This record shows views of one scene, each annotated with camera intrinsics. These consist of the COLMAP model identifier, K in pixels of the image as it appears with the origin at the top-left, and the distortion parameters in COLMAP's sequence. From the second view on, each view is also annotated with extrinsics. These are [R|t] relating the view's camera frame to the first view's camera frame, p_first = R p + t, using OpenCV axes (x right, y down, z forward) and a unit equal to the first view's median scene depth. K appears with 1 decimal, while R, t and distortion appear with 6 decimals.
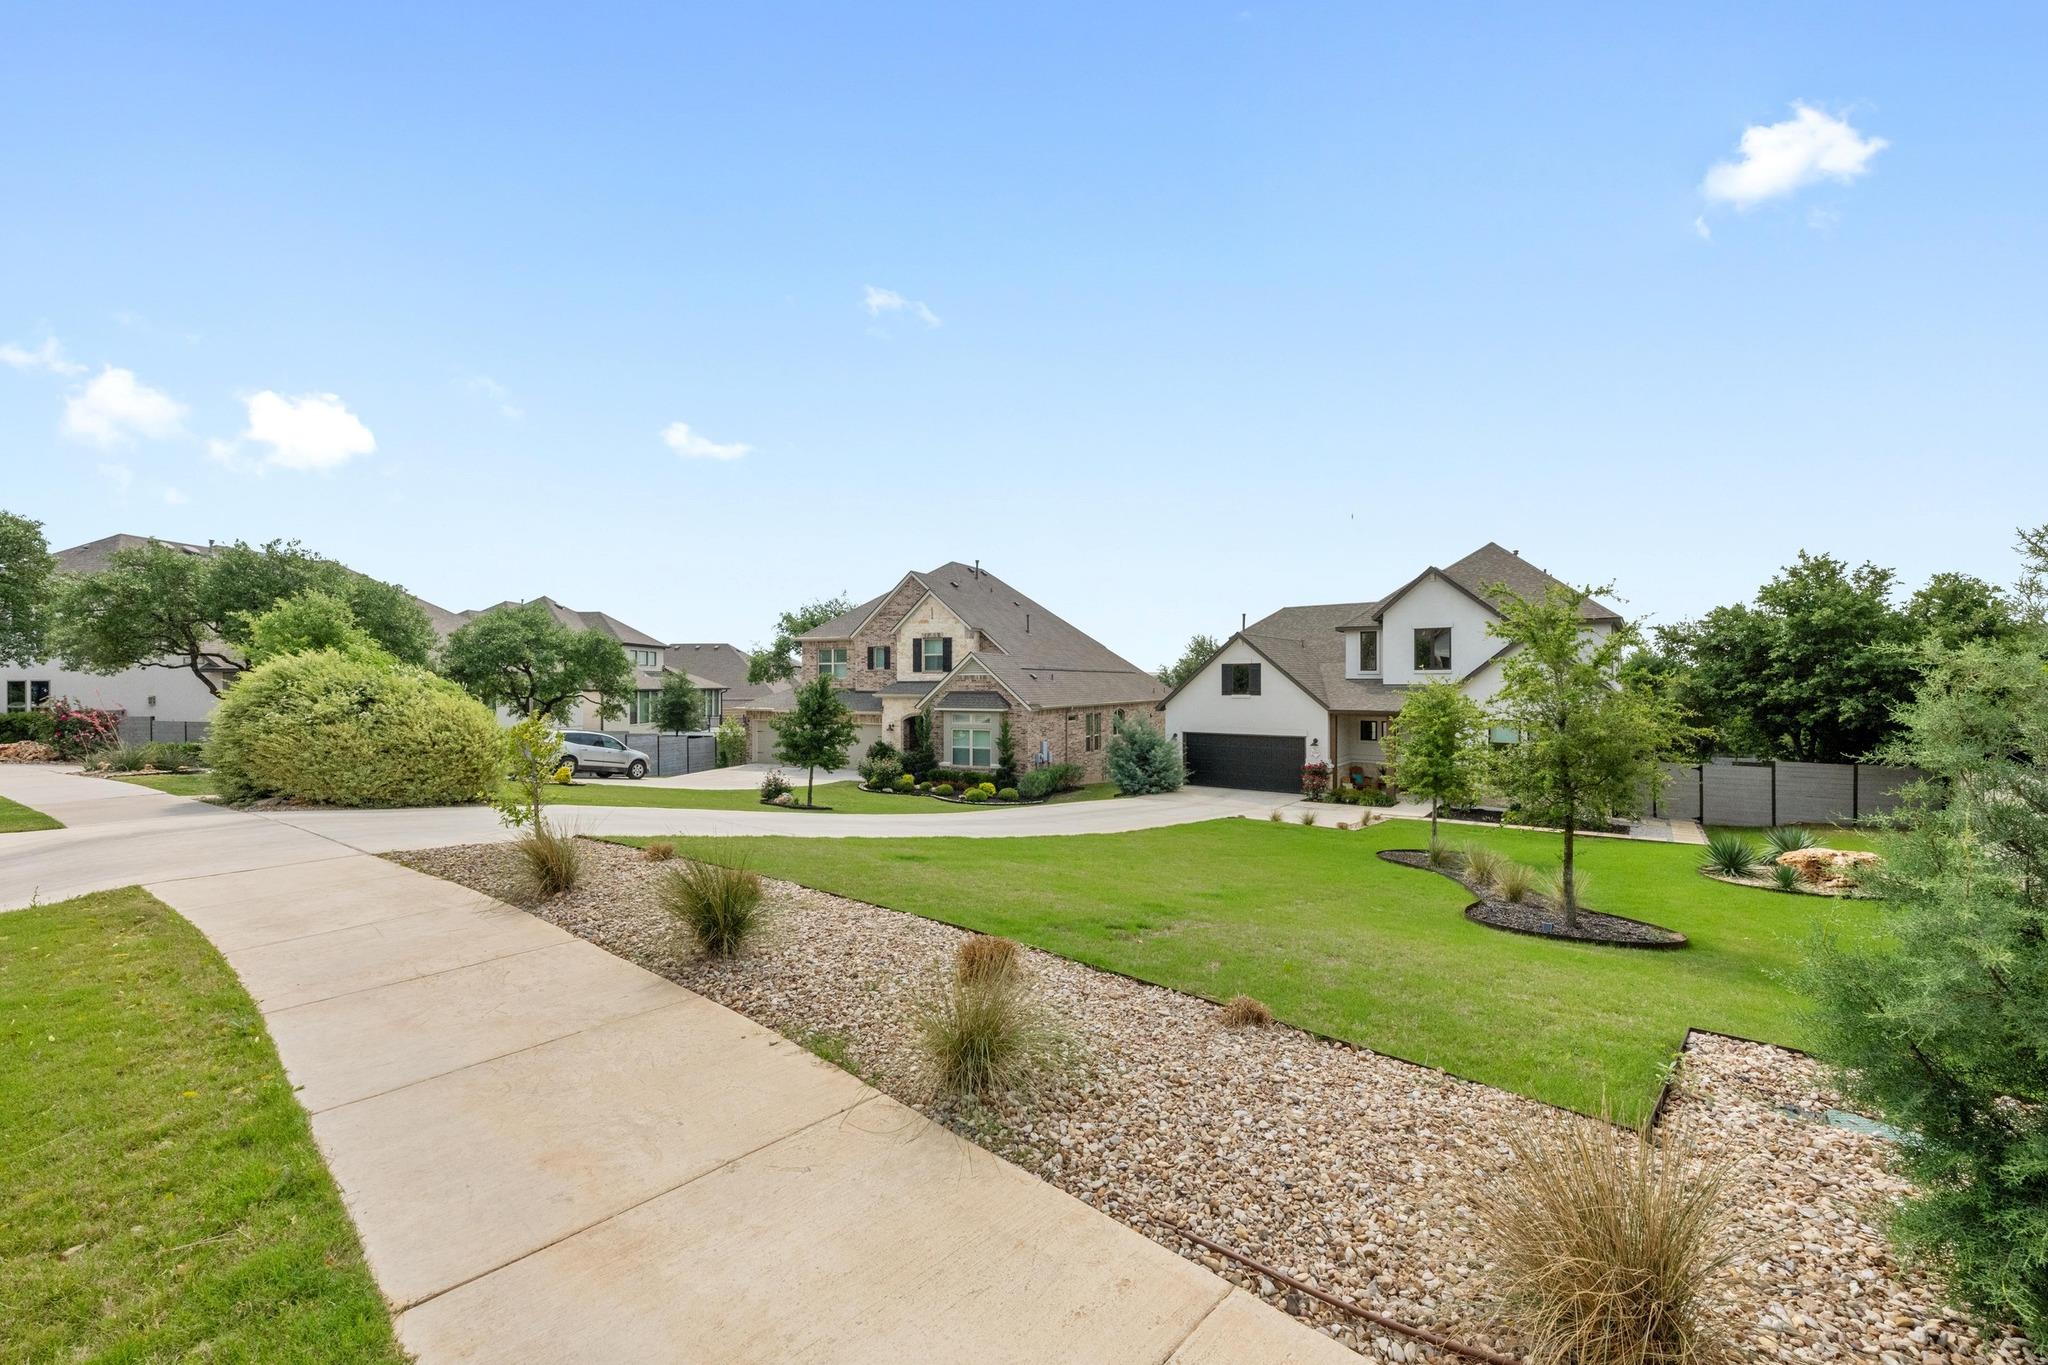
lens RADIAL K [[804.2, 0, 1024.0], [0, 804.2, 679.7], [0, 0, 1]] dist [-0.000953, -0.000014]
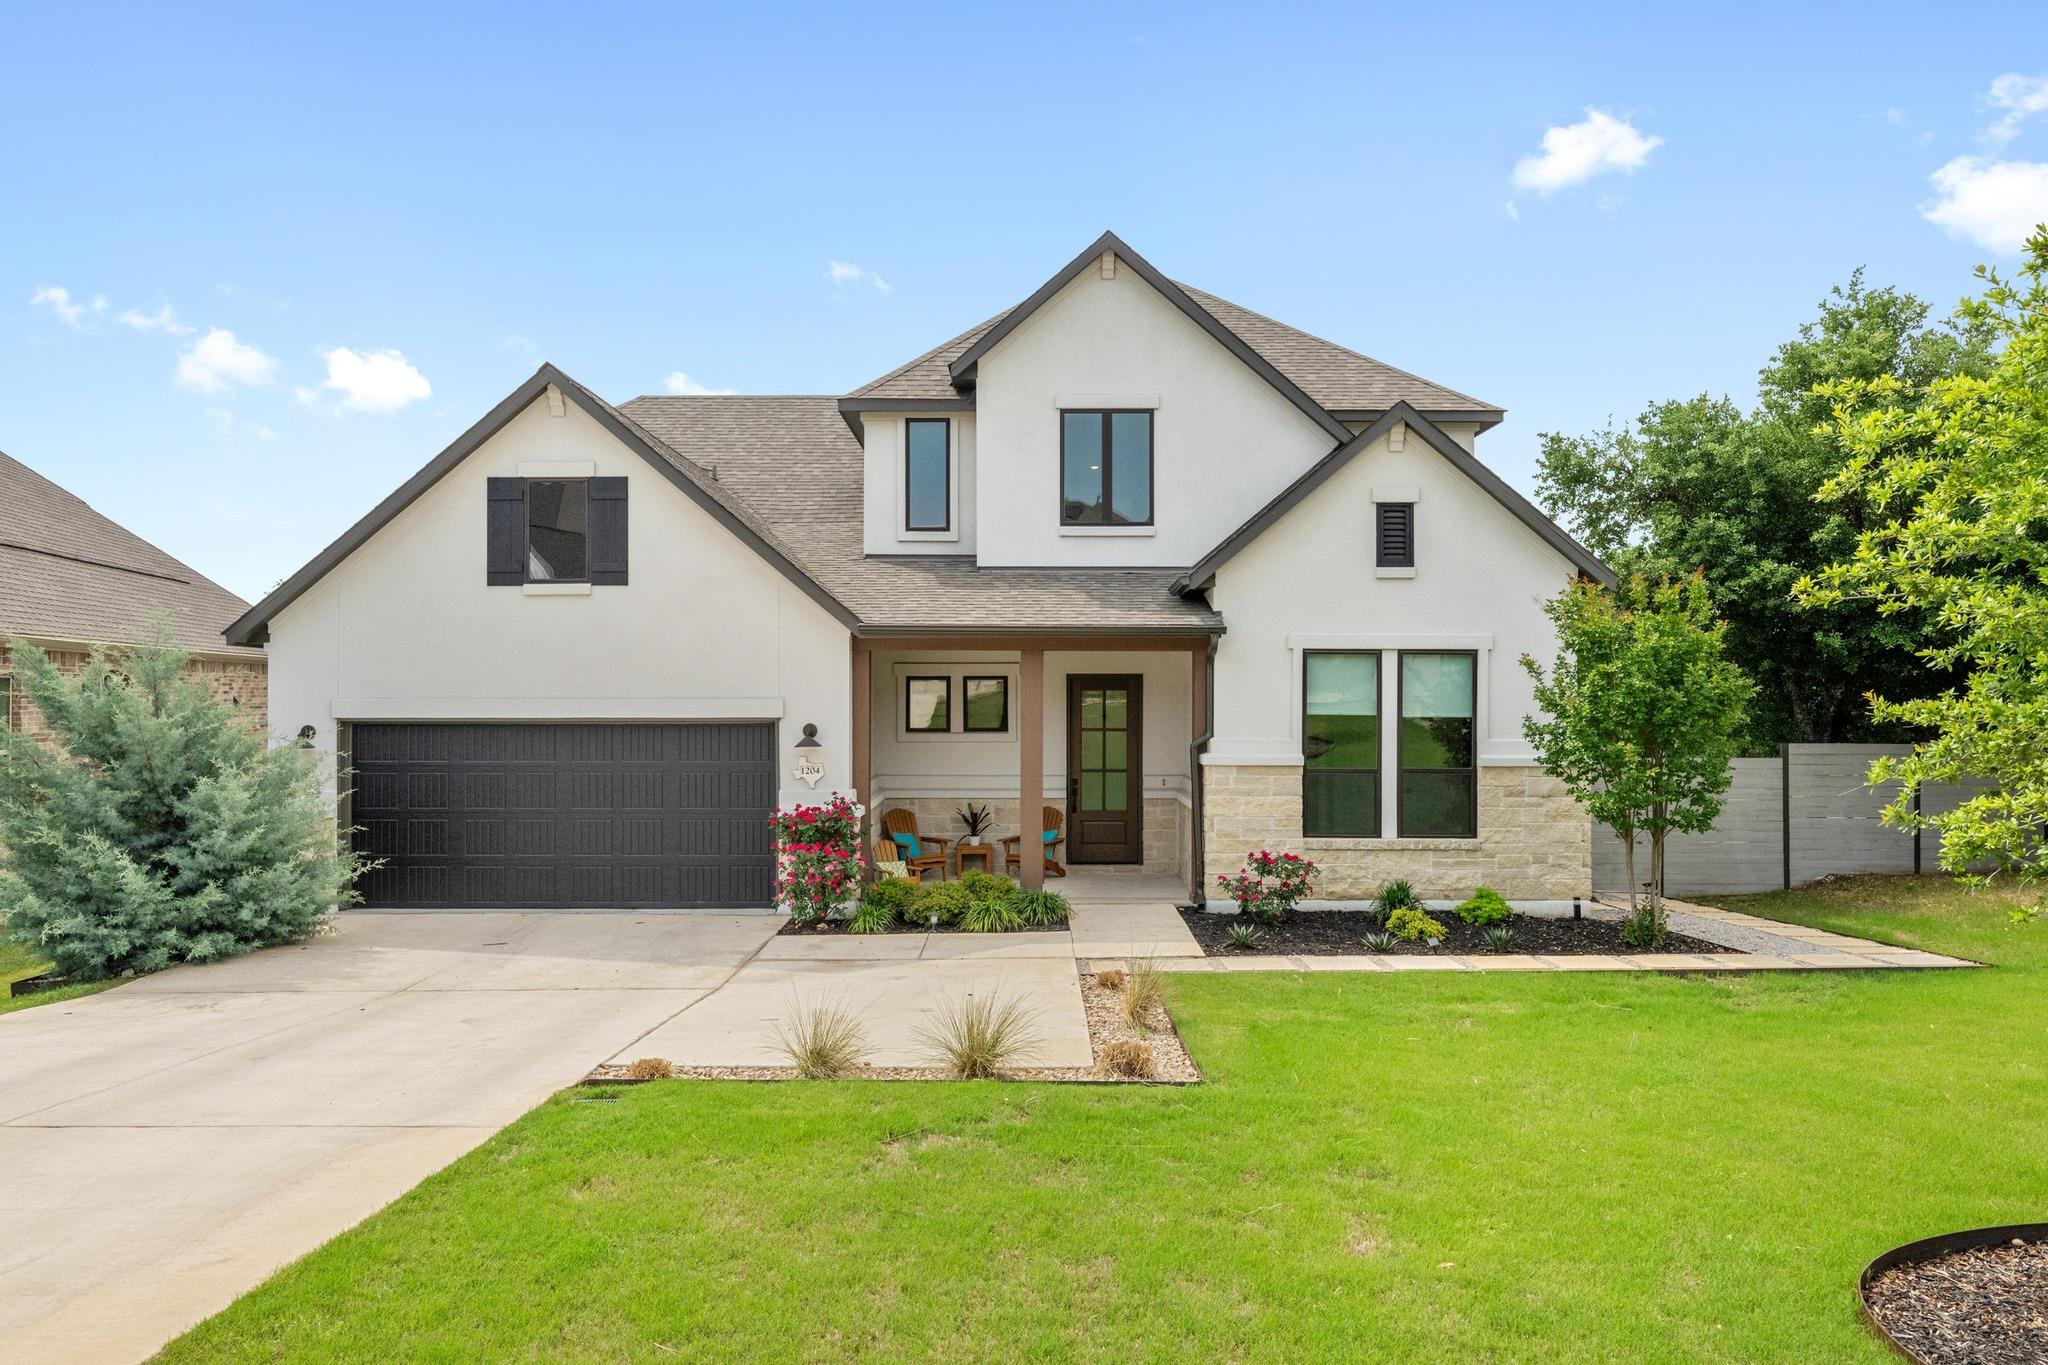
lens RADIAL K [[1356.9, 0, 1029.8], [0, 1356.9, 684.2], [0, 0, 1]] dist [-0.028415, -0.000938]
pose [[0.783753, 0.008631, 0.621012, 0.105893], [-0.004309, 0.999955, -0.008460, 0.061483], [-0.621057, 0.003955, 0.783755, 0.537151]]
